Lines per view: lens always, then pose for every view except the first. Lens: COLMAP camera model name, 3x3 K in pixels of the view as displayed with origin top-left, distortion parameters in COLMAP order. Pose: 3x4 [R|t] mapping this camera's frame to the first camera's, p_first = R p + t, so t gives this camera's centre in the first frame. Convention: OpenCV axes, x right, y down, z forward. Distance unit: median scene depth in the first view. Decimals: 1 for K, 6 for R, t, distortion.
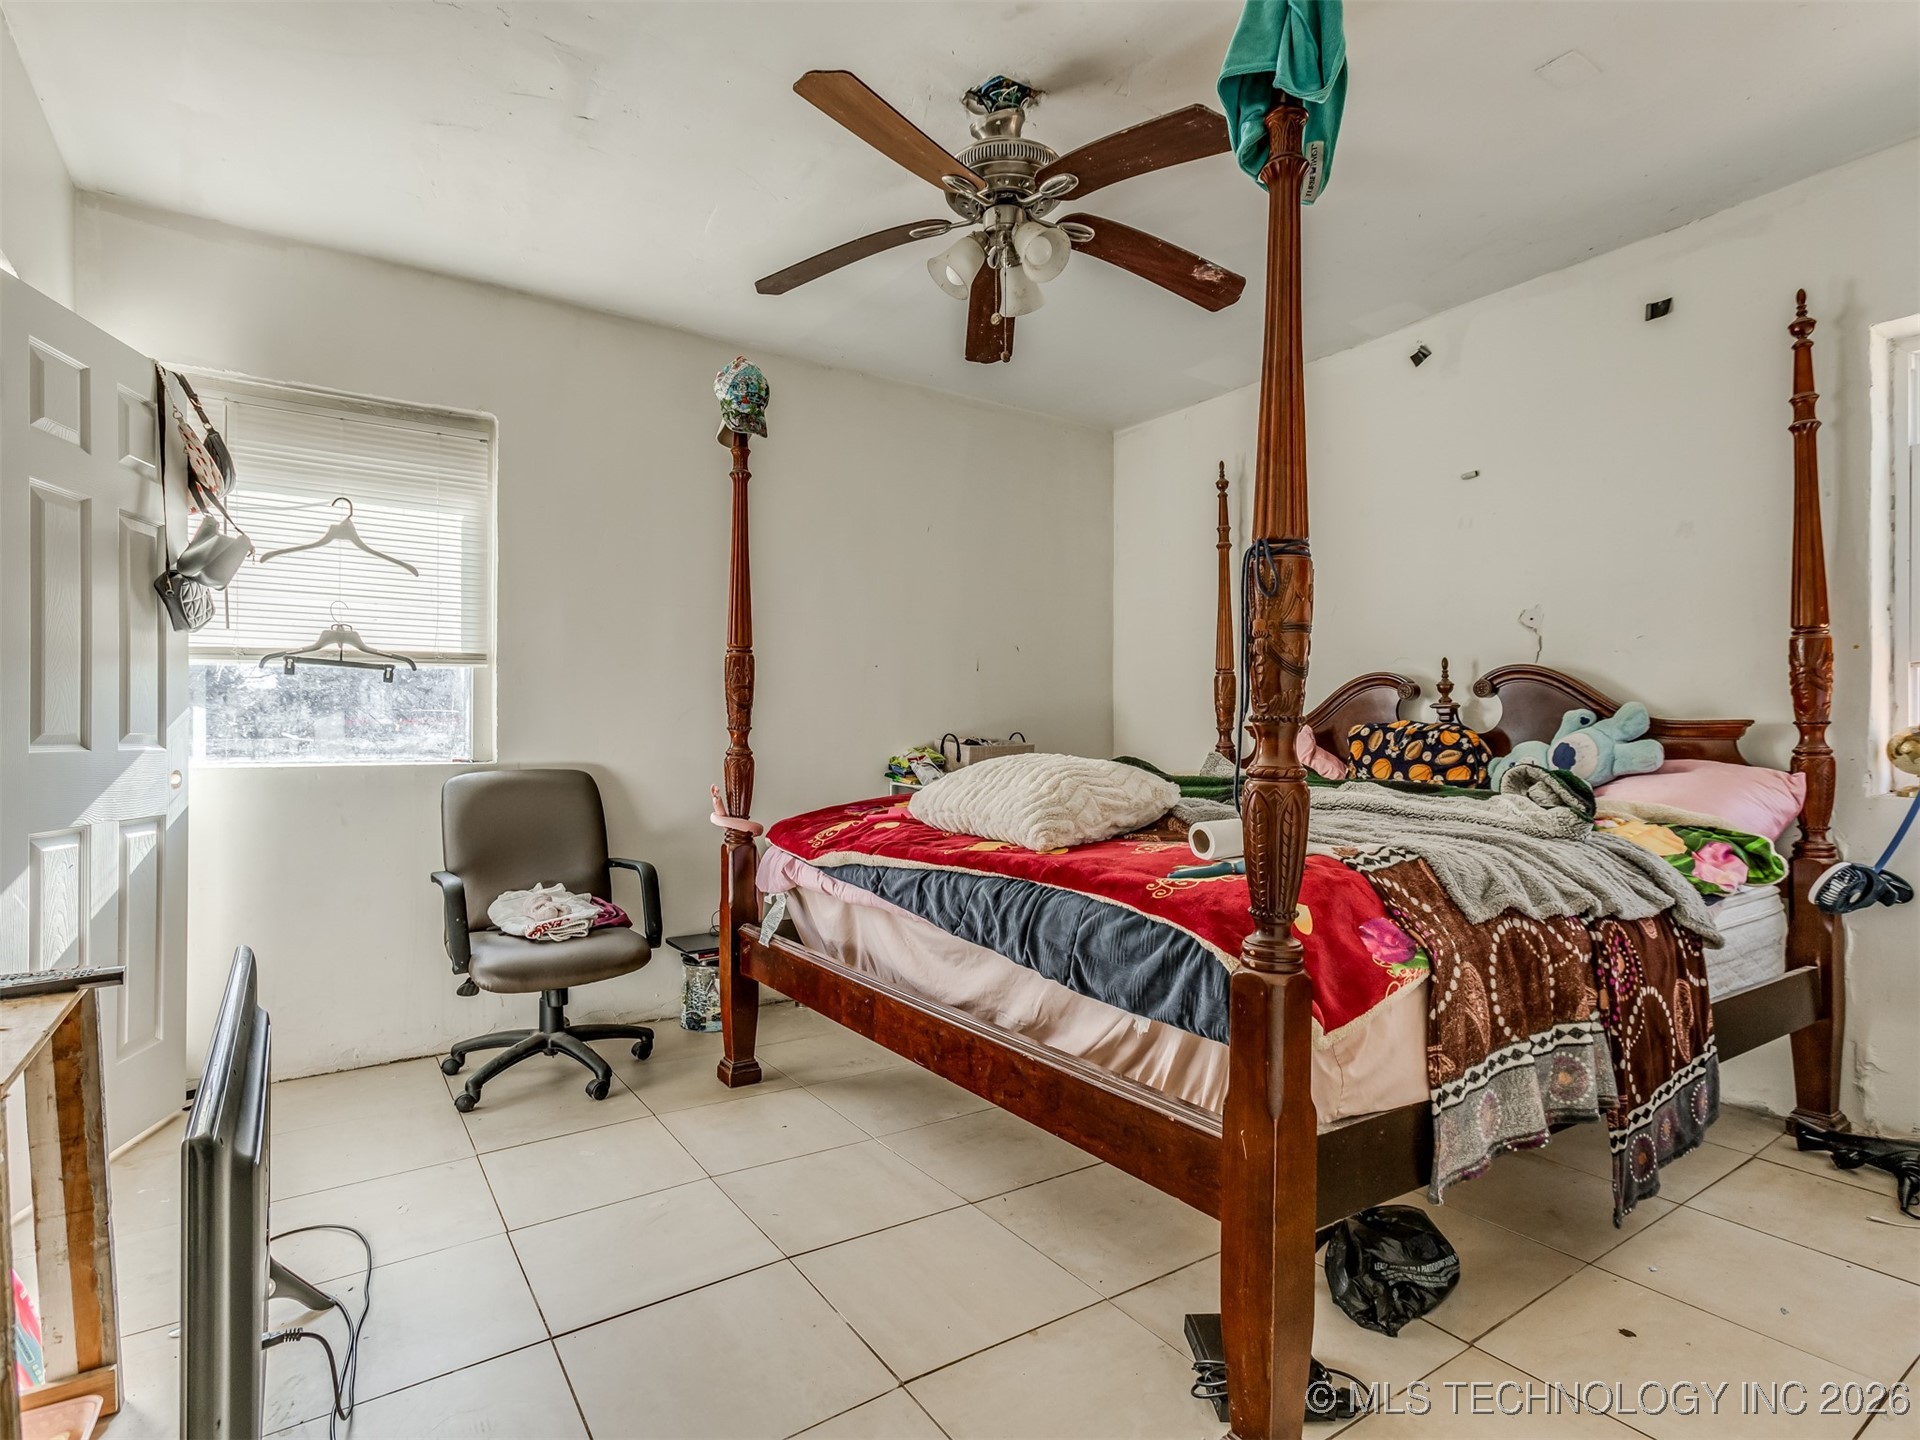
lens RADIAL K [[977.7, 0, 960.8], [0, 977.7, 727.3], [0, 0, 1]] dist [0.002329, 0.000756]
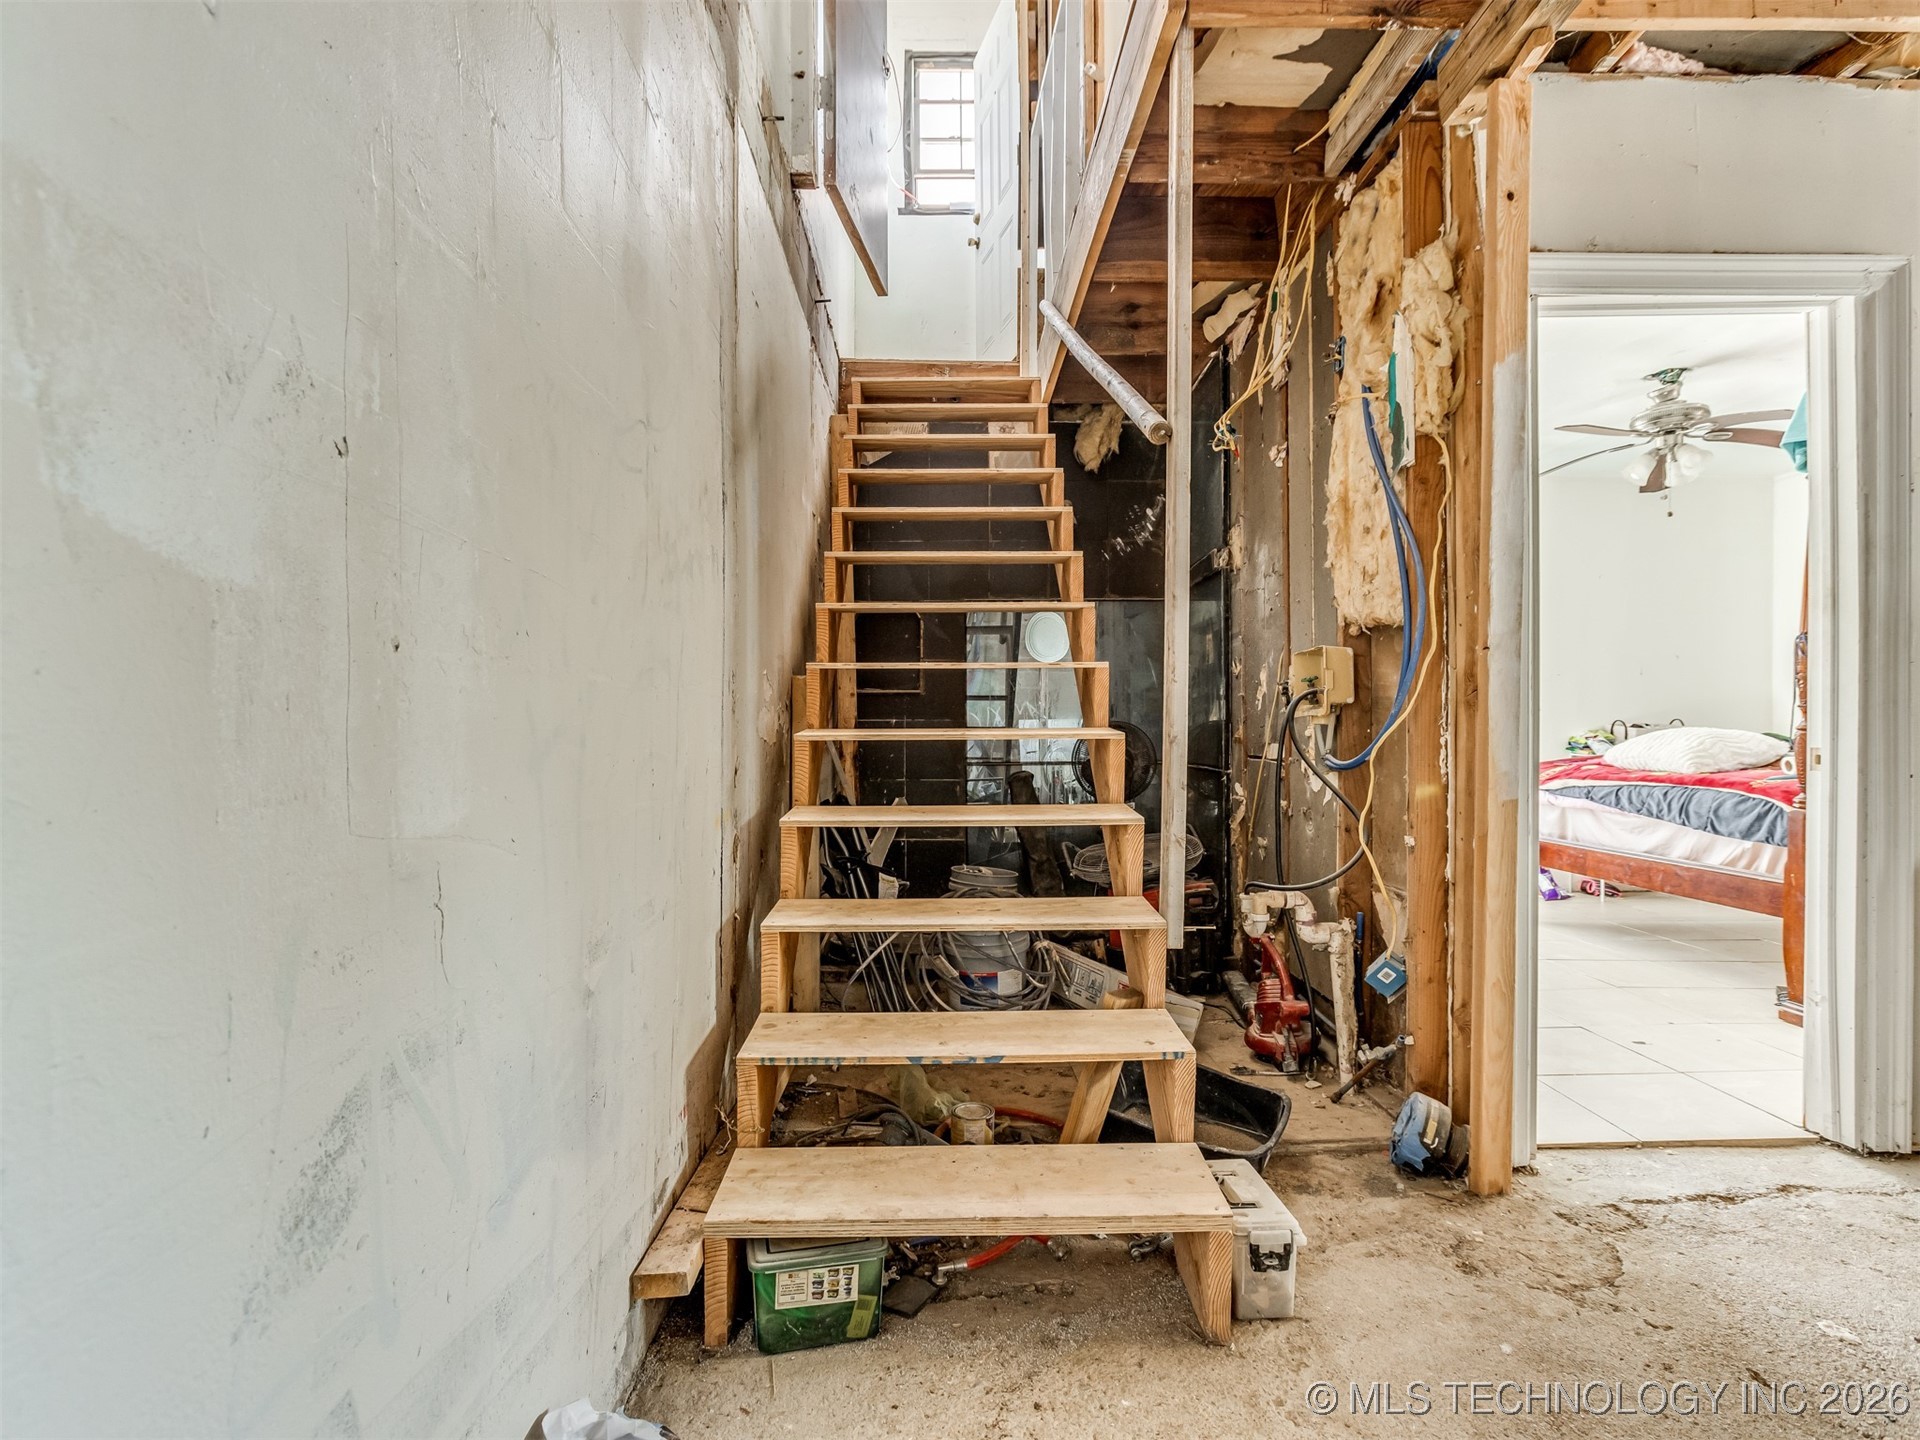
lens RADIAL K [[977.7, 0, 961.9], [0, 977.7, 740.7], [0, 0, 1]] dist [0.002329, 0.000756]
pose [[0.841312, -0.001623, -0.540548, -0.092579], [0.010404, 0.999859, 0.013190, 0.016574], [0.540450, -0.016721, 0.841210, -1.502873]]
